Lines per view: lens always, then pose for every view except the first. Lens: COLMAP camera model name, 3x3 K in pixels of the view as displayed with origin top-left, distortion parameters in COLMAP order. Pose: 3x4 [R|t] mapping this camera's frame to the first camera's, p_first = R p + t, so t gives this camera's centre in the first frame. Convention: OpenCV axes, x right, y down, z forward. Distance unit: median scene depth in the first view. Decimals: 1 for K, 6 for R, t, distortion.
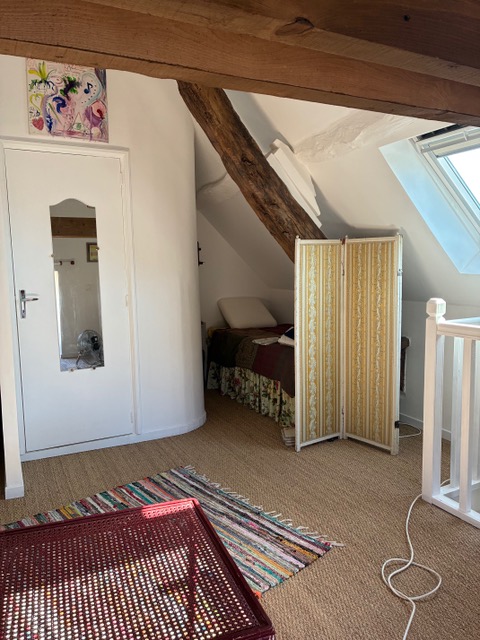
lens RADIAL K [[482.4, 0, 240.0], [0, 482.4, 320.0], [0, 0, 1]] dist [0.047691, -0.043167]
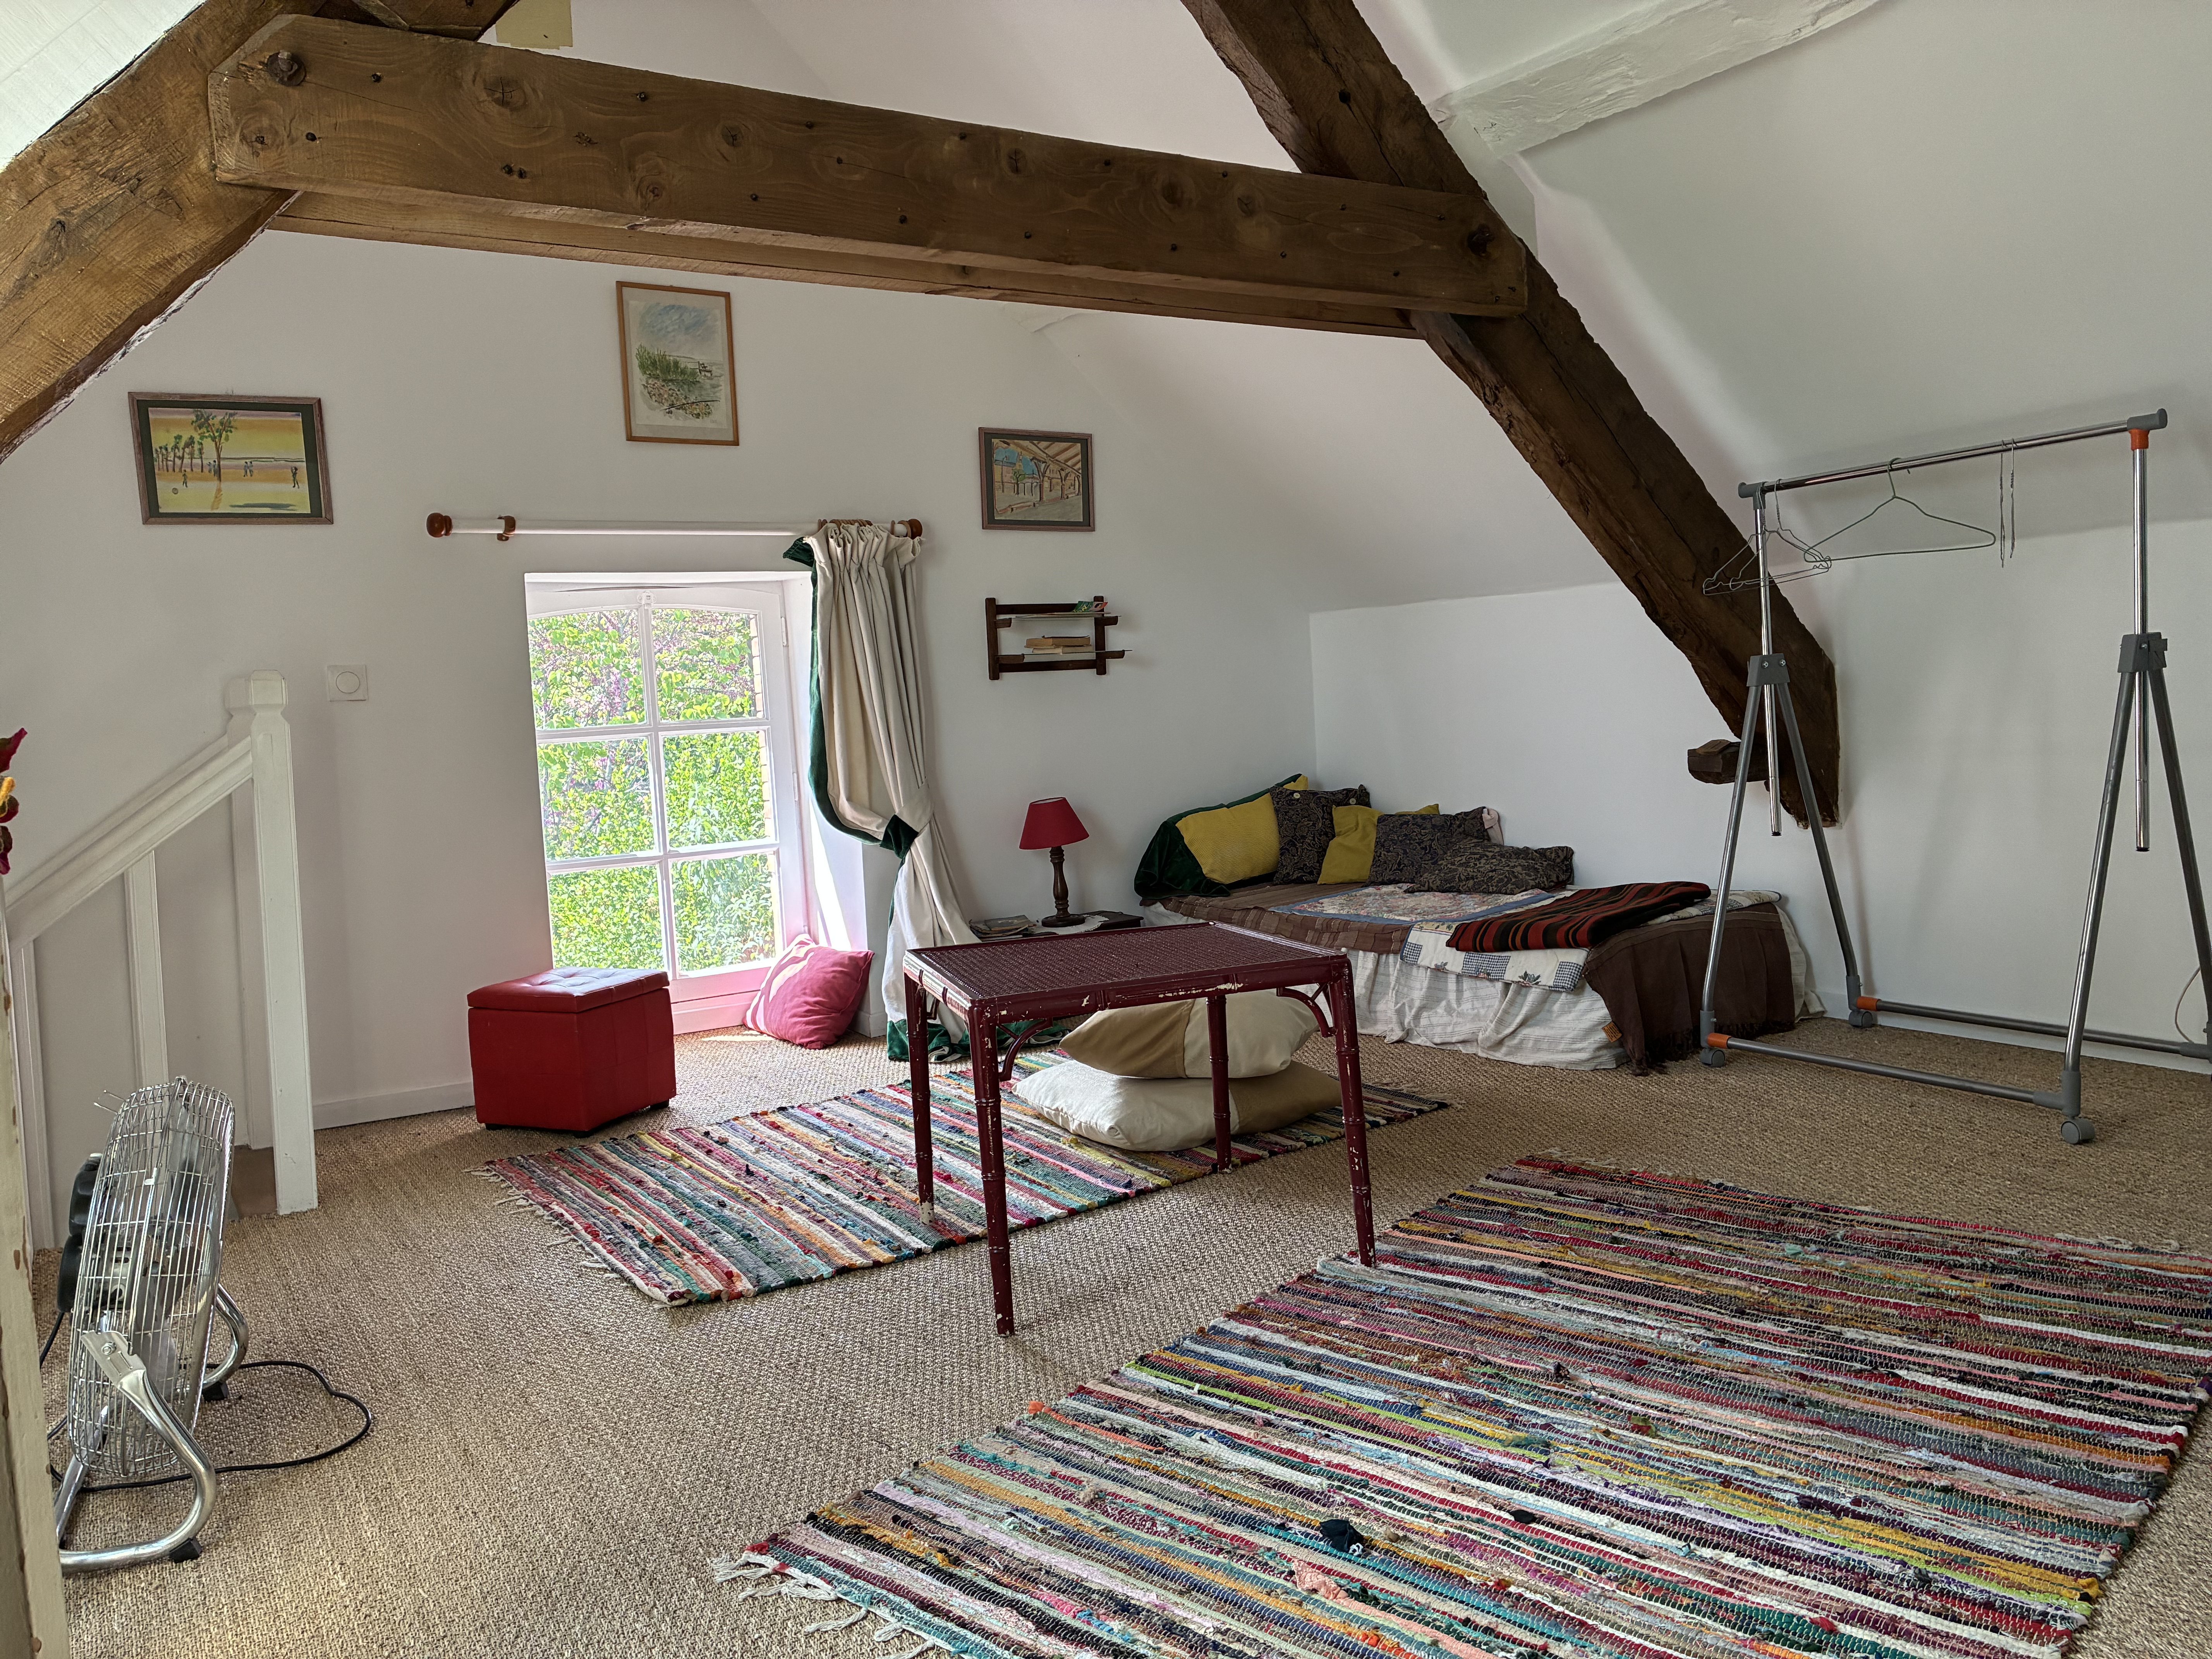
lens RADIAL K [[1665.7, 0, 1117.8], [0, 1665.7, 817.3], [0, 0, 1]] dist [0.049313, -0.047824]
pose [[-0.993499, 0.074676, -0.085930, 0.030863], [0.057279, 0.980193, 0.189580, -0.039763], [0.098385, 0.183425, -0.978098, 1.293013]]
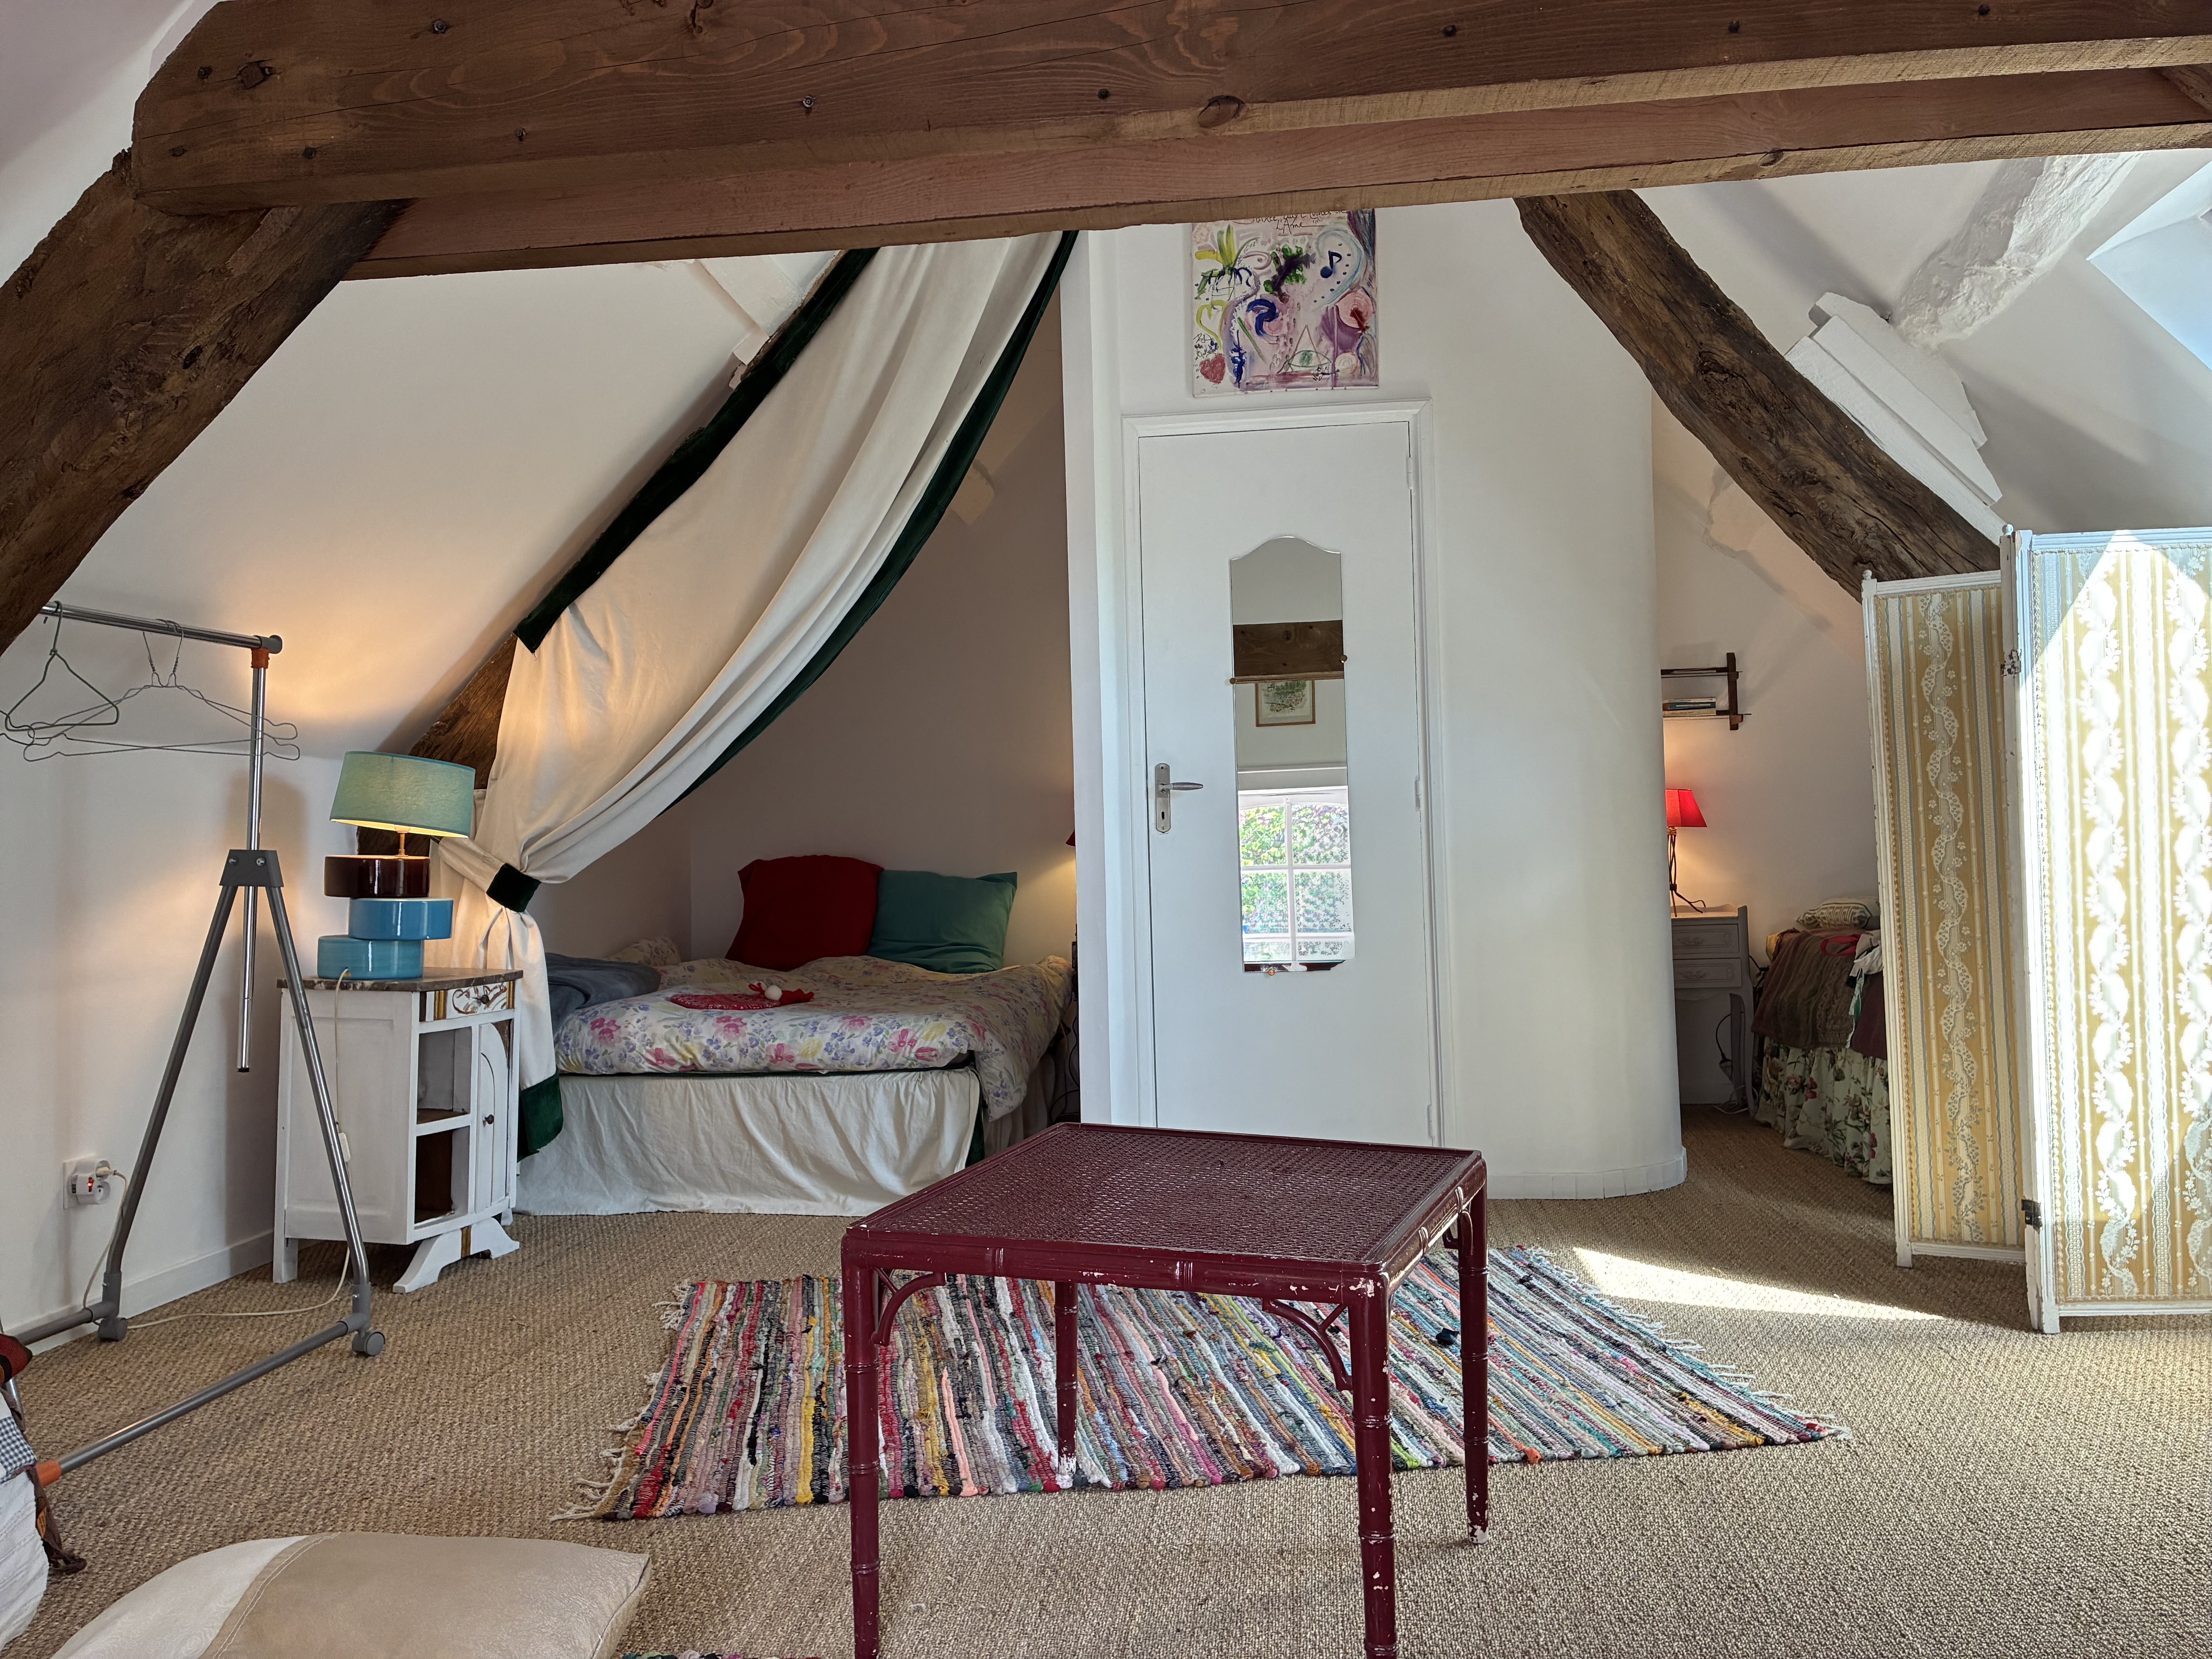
lens RADIAL K [[1687.8, 0, 1106.0], [0, 1687.8, 829.5], [0, 0, 1]] dist [0.005282, 0.000413]
pose [[0.829318, -0.013473, -0.558615, 0.313016], [-0.053151, 0.993274, -0.102864, 0.144022], [0.556244, 0.114998, 0.823024, -0.200492]]
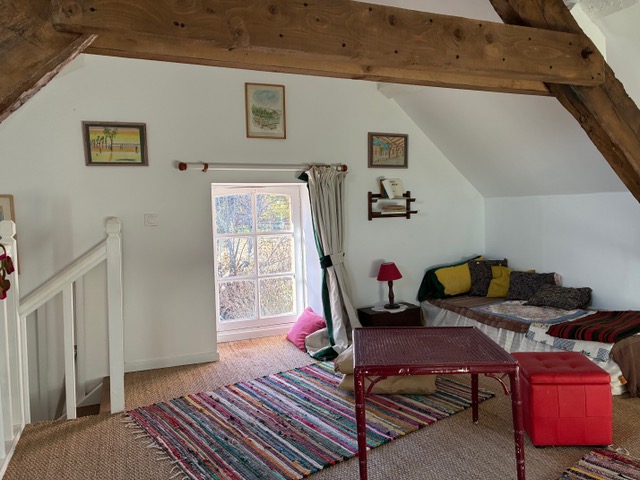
lens RADIAL K [[482.4, 0, 321.3], [0, 482.4, 236.2], [0, 0, 1]] dist [0.047691, -0.043167]
pose [[-0.996181, 0.039271, 0.077986, 0.033964], [0.051681, 0.985089, 0.164102, -0.053904], [-0.070379, 0.167506, -0.983356, 0.998976]]
